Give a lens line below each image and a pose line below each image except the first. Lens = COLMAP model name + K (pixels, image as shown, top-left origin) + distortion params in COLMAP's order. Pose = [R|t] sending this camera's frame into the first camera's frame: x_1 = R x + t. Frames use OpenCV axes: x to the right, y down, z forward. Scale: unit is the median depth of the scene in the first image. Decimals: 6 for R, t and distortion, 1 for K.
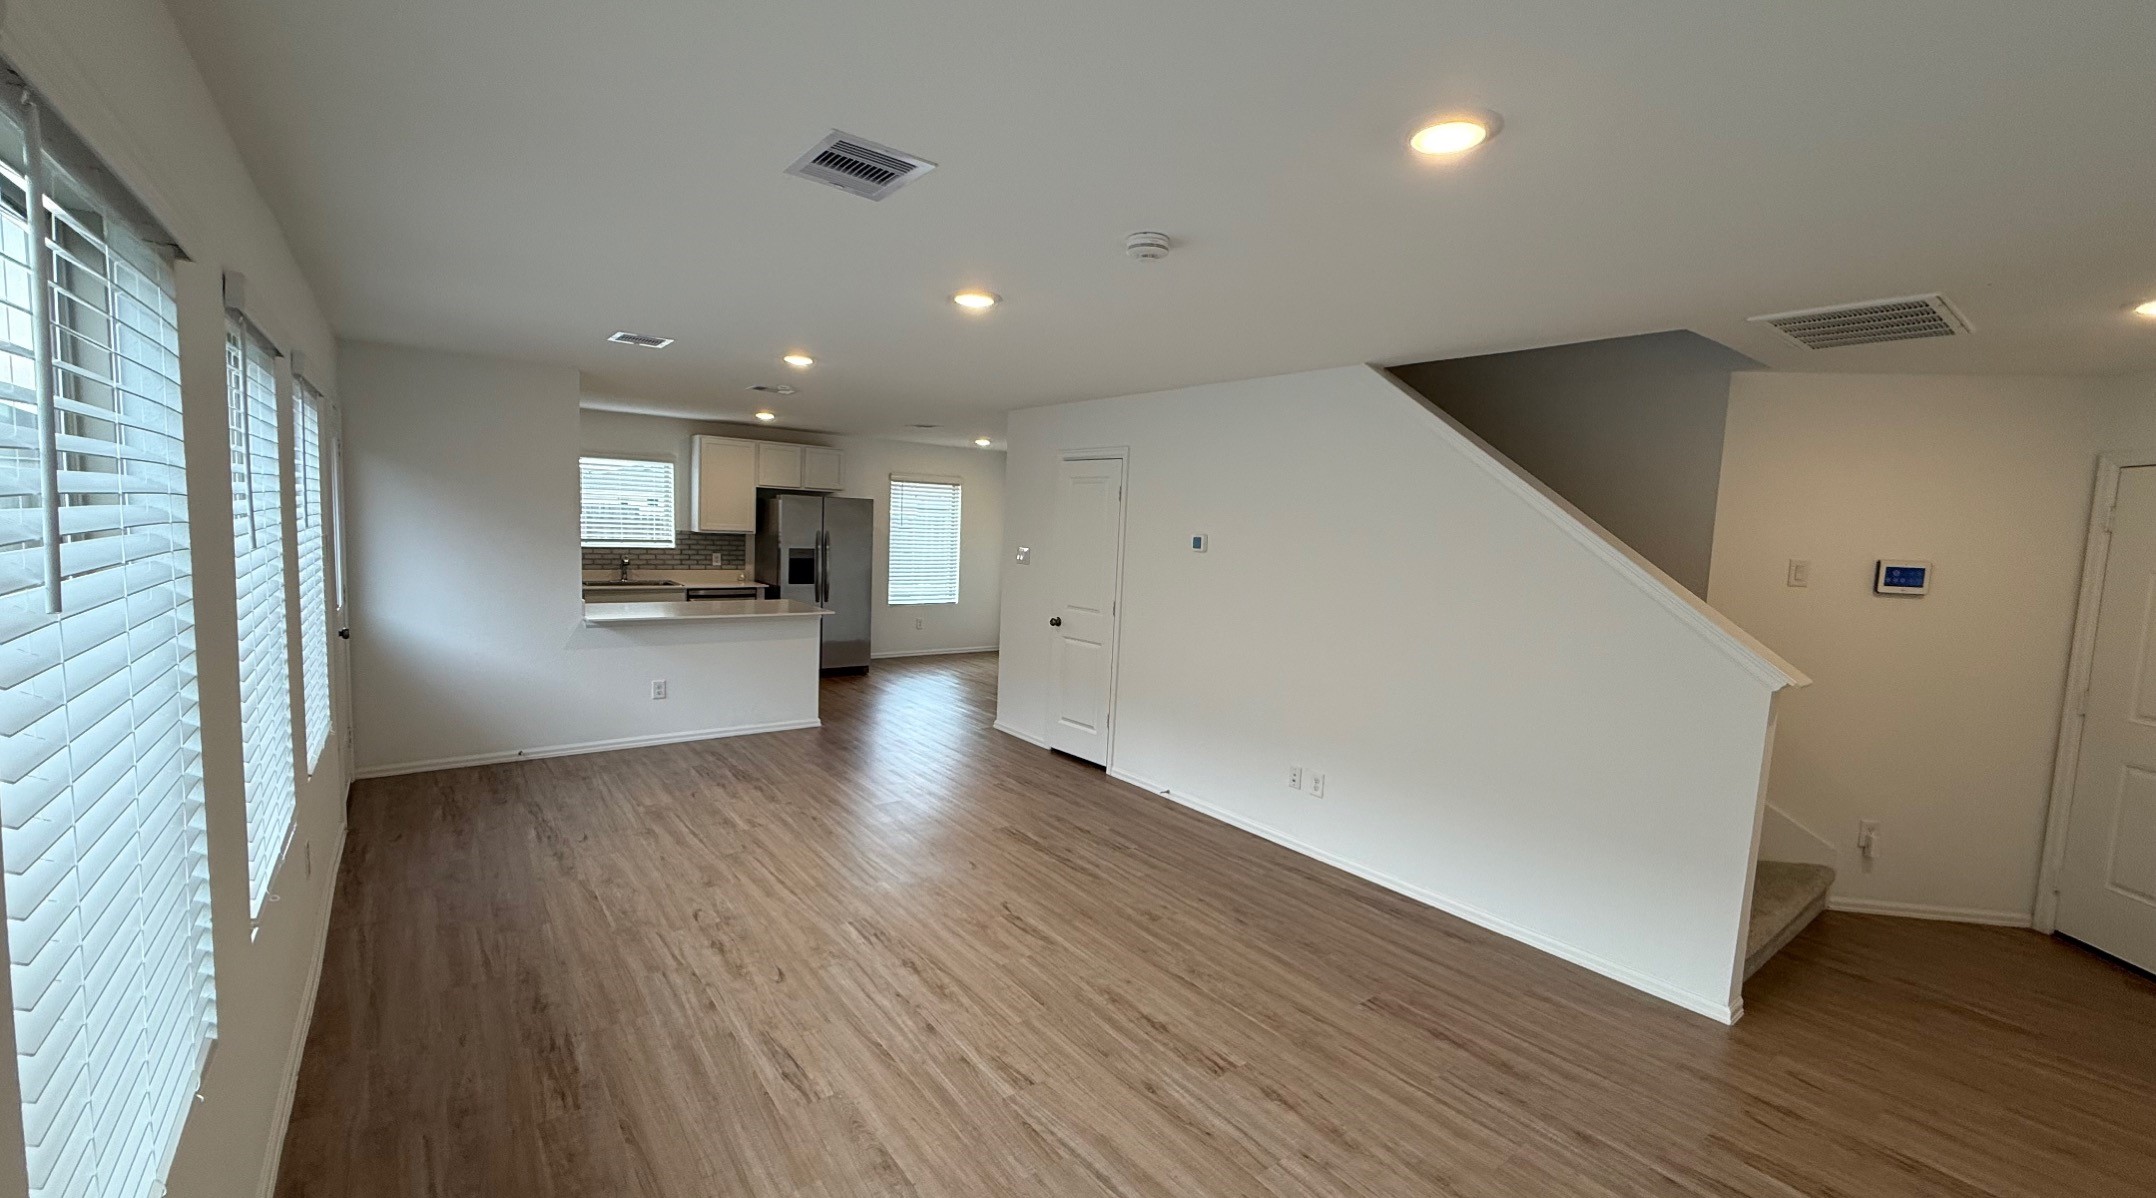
lens RADIAL K [[842.7, 0, 1078.0], [0, 842.7, 599.0], [0, 0, 1]] dist [-0.000089, 0.000124]
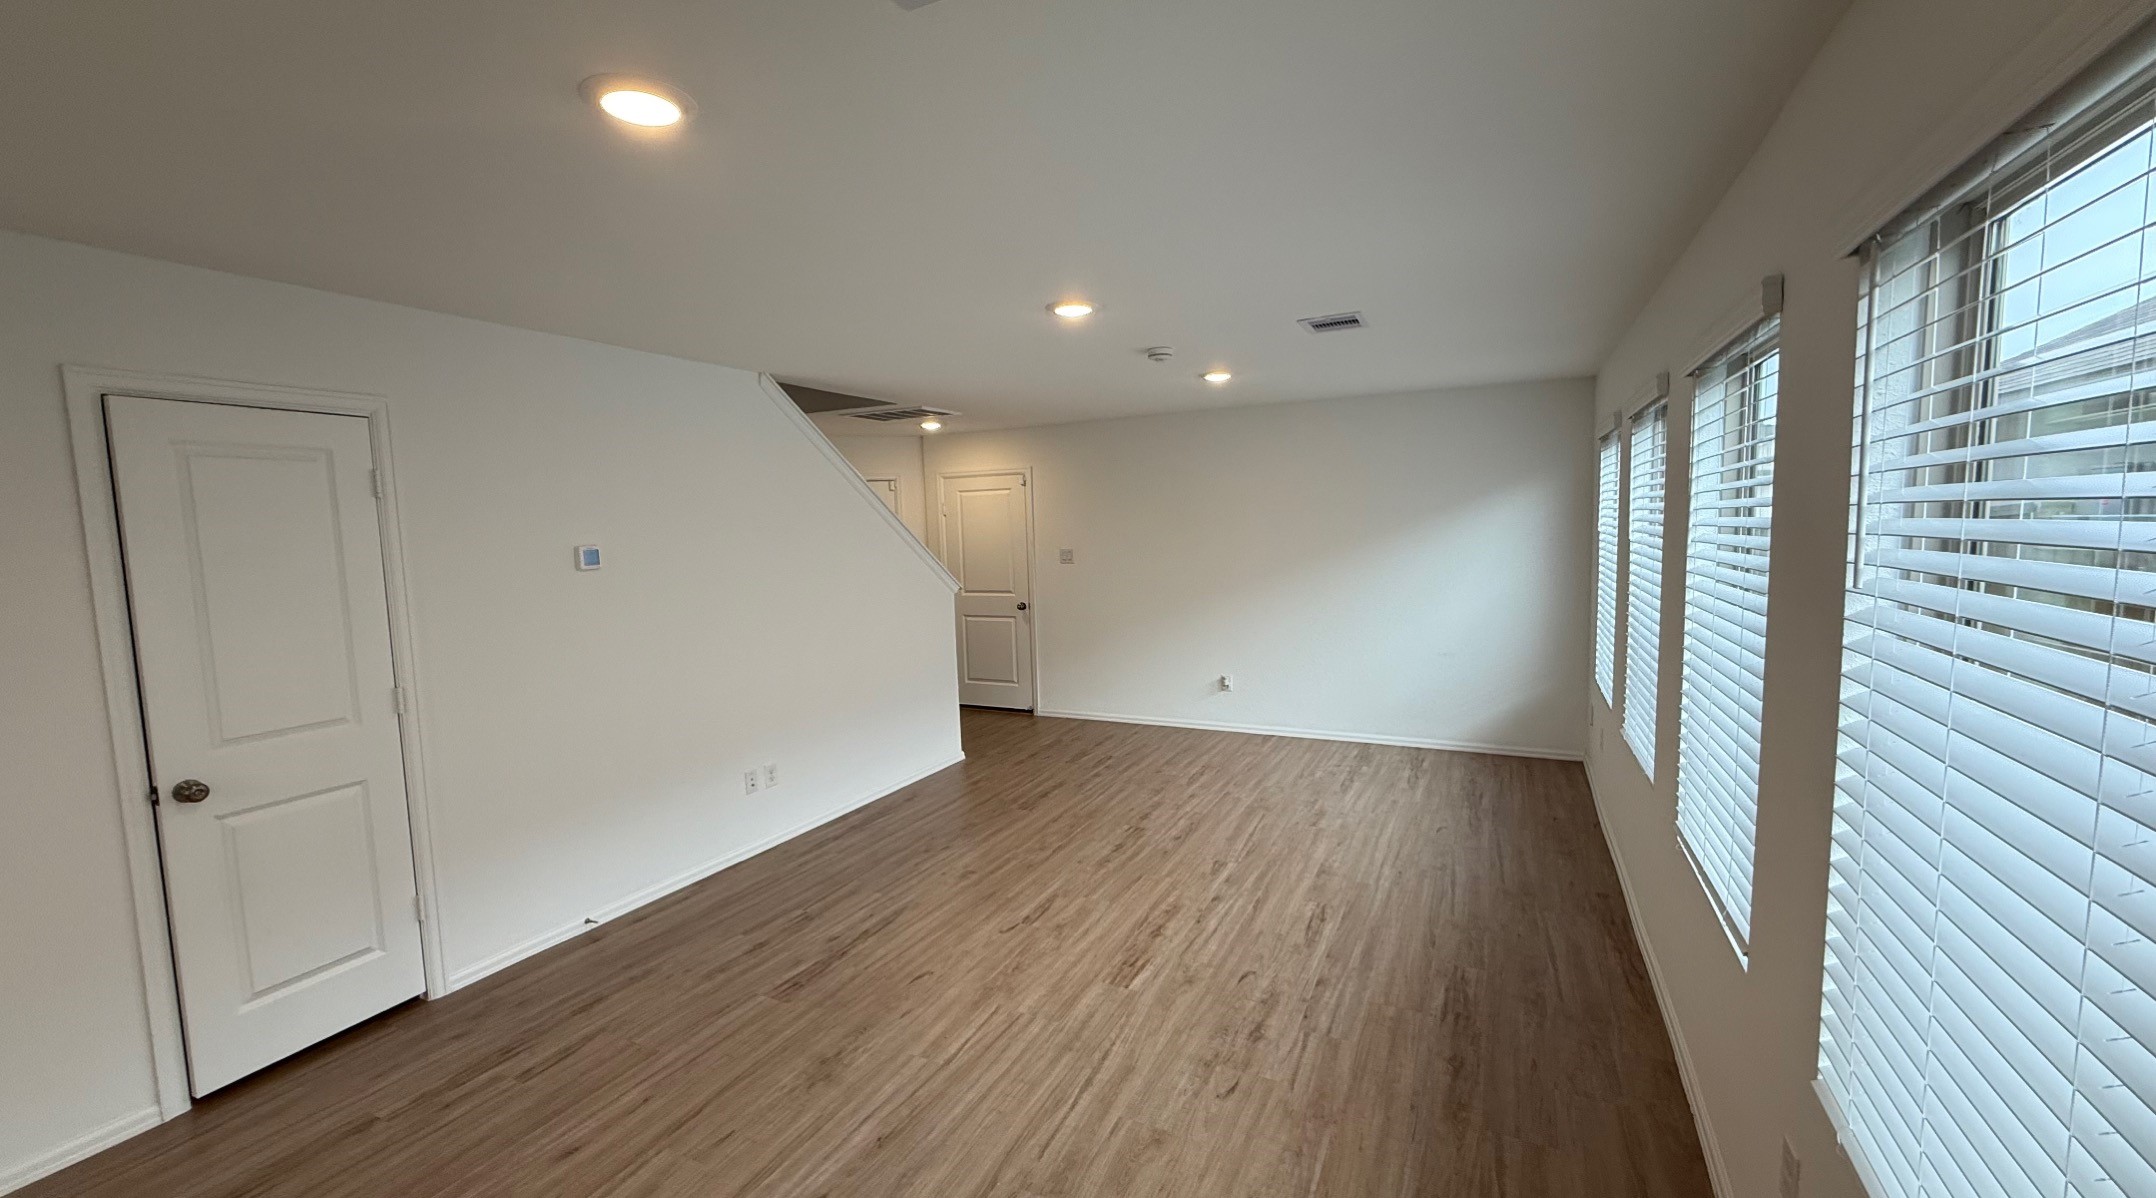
lens RADIAL K [[867.4, 0, 1072.7], [0, 867.4, 570.3], [0, 0, 1]] dist [0.000009, 0.000070]
pose [[-0.430816, -0.080007, 0.898886, -1.158383], [0.089353, 0.987386, 0.130709, -0.186778], [-0.898005, 0.136629, -0.418233, 1.554743]]
